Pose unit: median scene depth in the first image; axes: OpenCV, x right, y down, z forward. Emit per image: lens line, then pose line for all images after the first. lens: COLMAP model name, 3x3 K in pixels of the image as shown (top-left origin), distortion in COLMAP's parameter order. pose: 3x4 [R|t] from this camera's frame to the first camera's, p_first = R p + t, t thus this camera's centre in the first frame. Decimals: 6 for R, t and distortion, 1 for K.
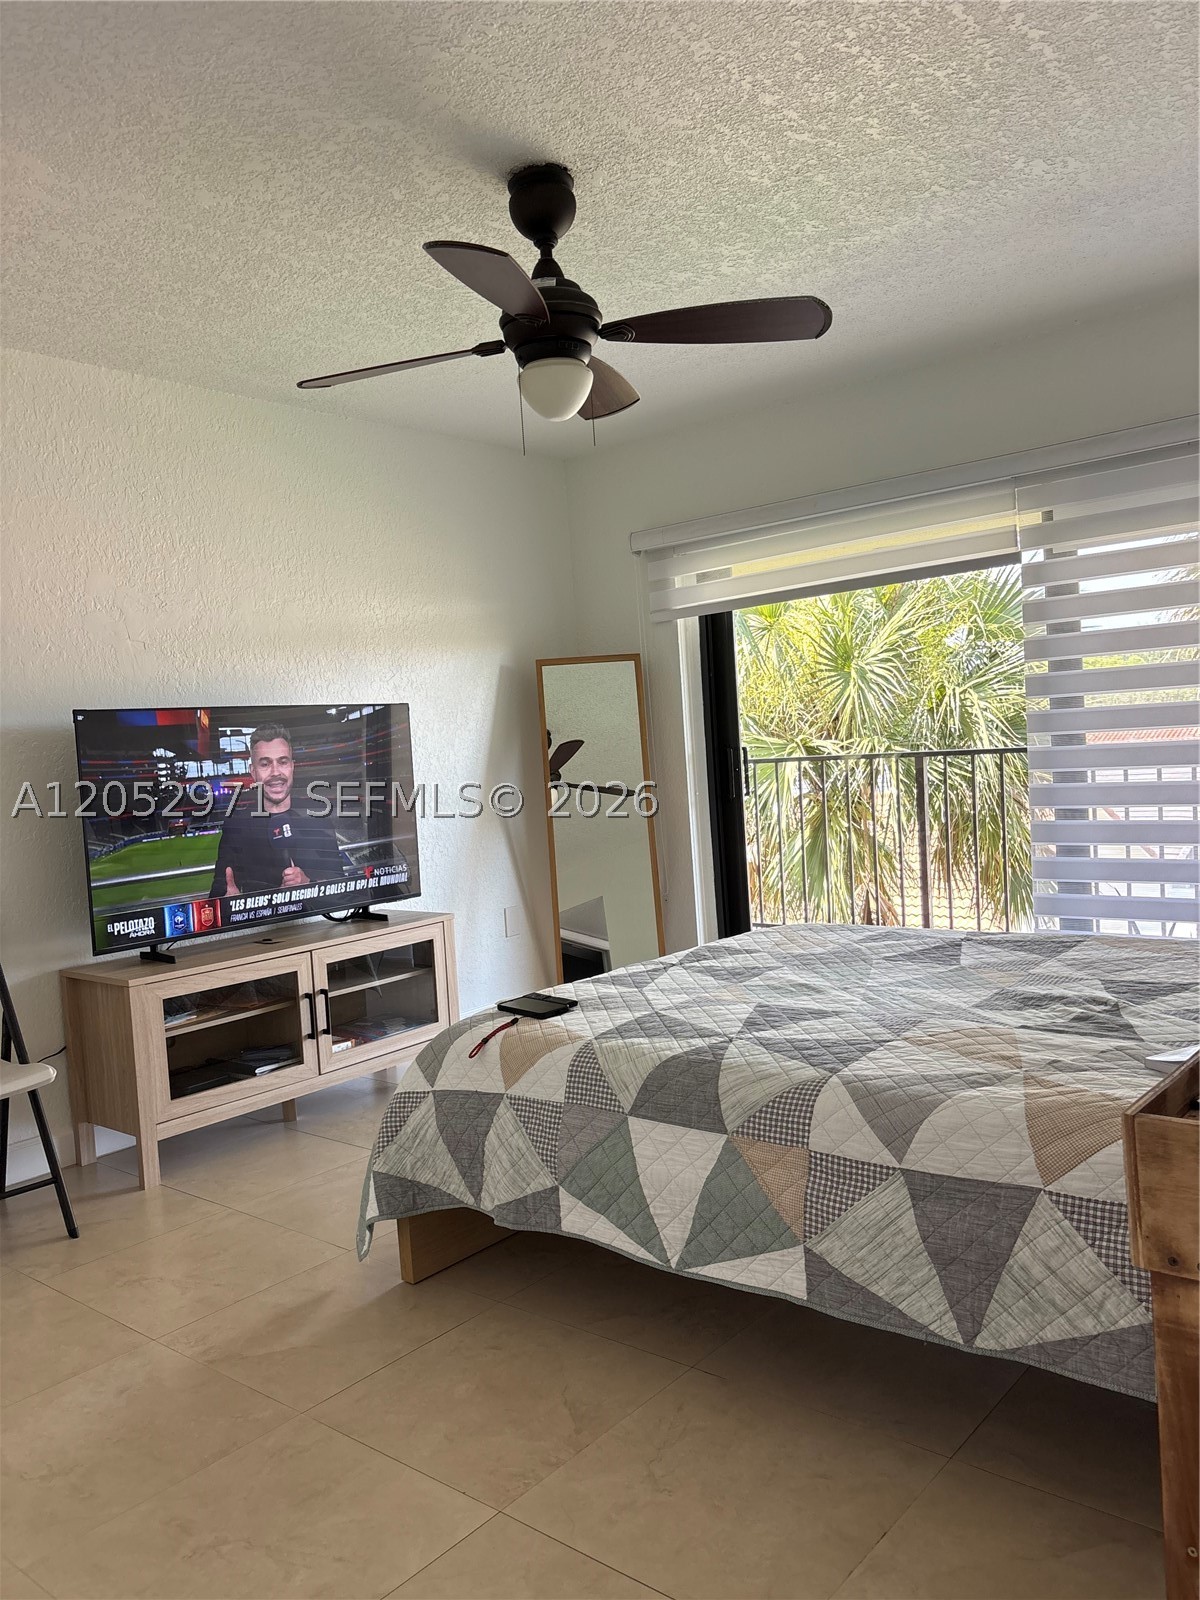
lens RADIAL K [[1207.9, 0, 592.2], [0, 1207.9, 806.5], [0, 0, 1]] dist [0.049304, -0.059246]
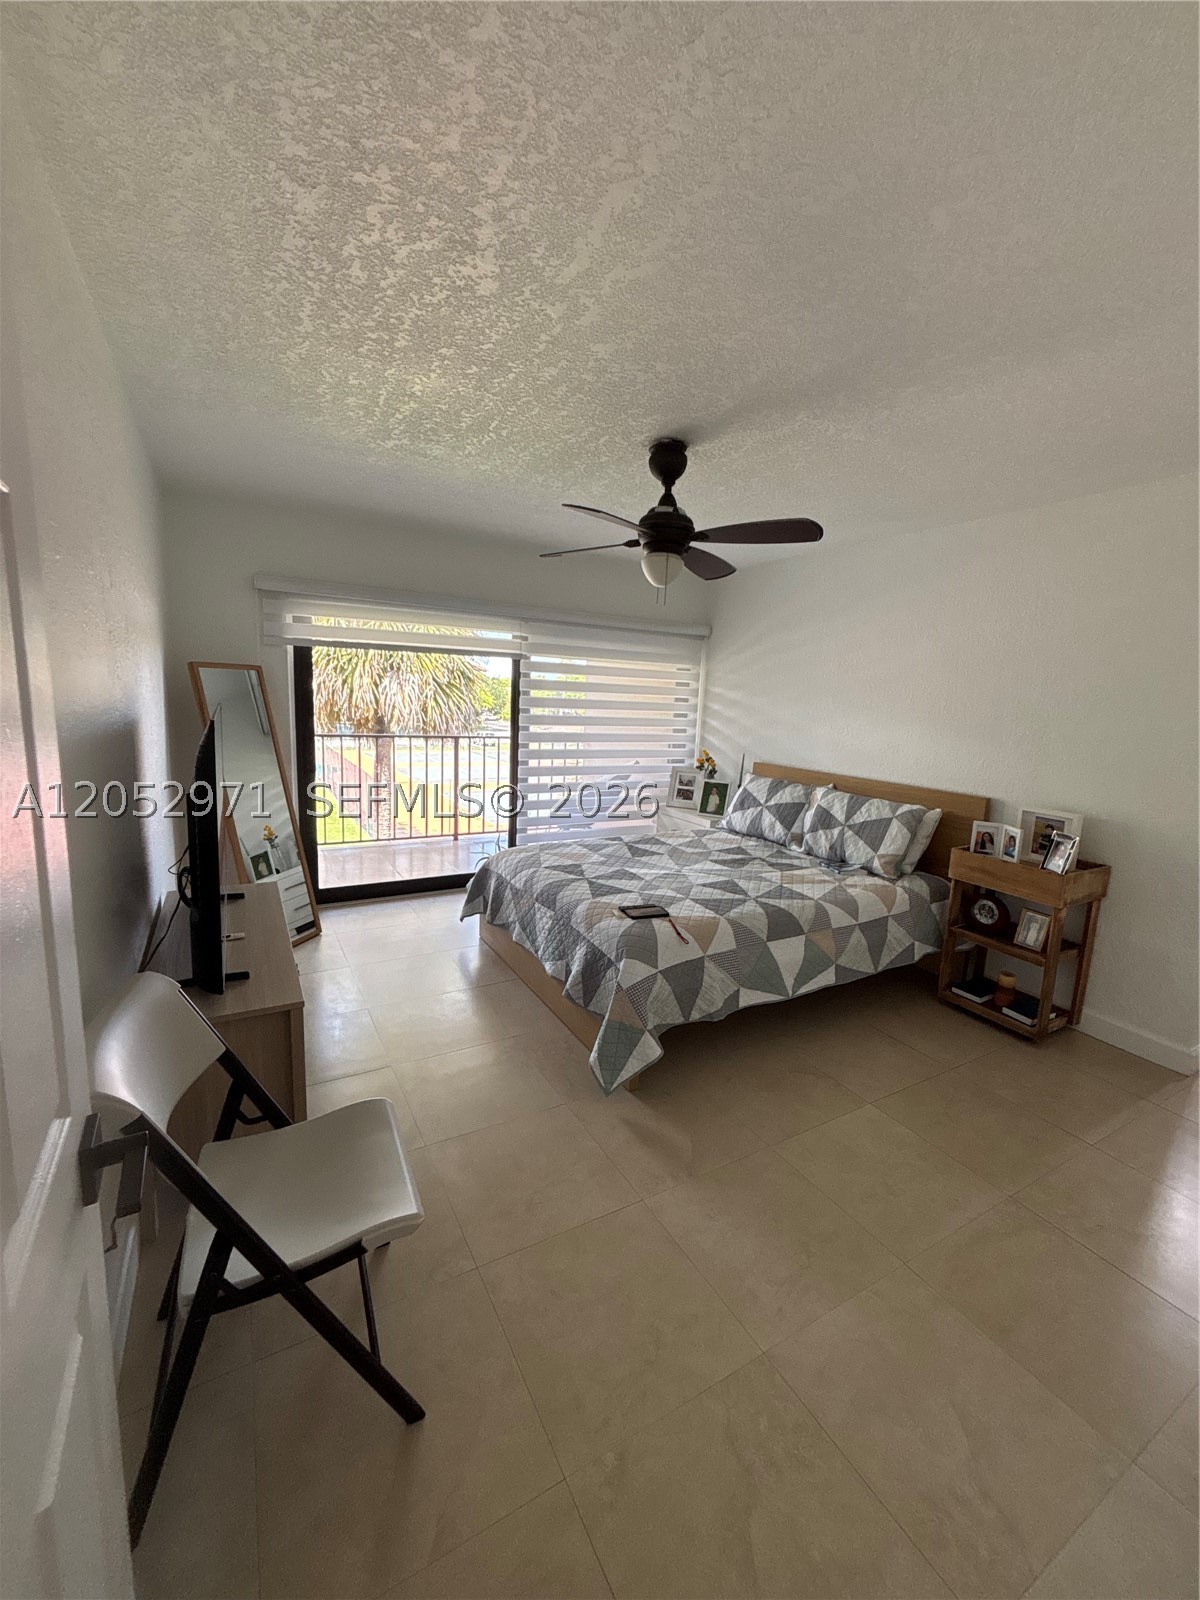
lens RADIAL K [[642.4, 0, 592.5], [0, 642.4, 800.9], [0, 0, 1]] dist [-0.002045, 0.000249]
pose [[0.342344, -0.066259, 0.937236, -0.690485], [-0.014190, 0.997032, 0.075669, -0.050029], [-0.939468, -0.039204, 0.340388, 0.545726]]
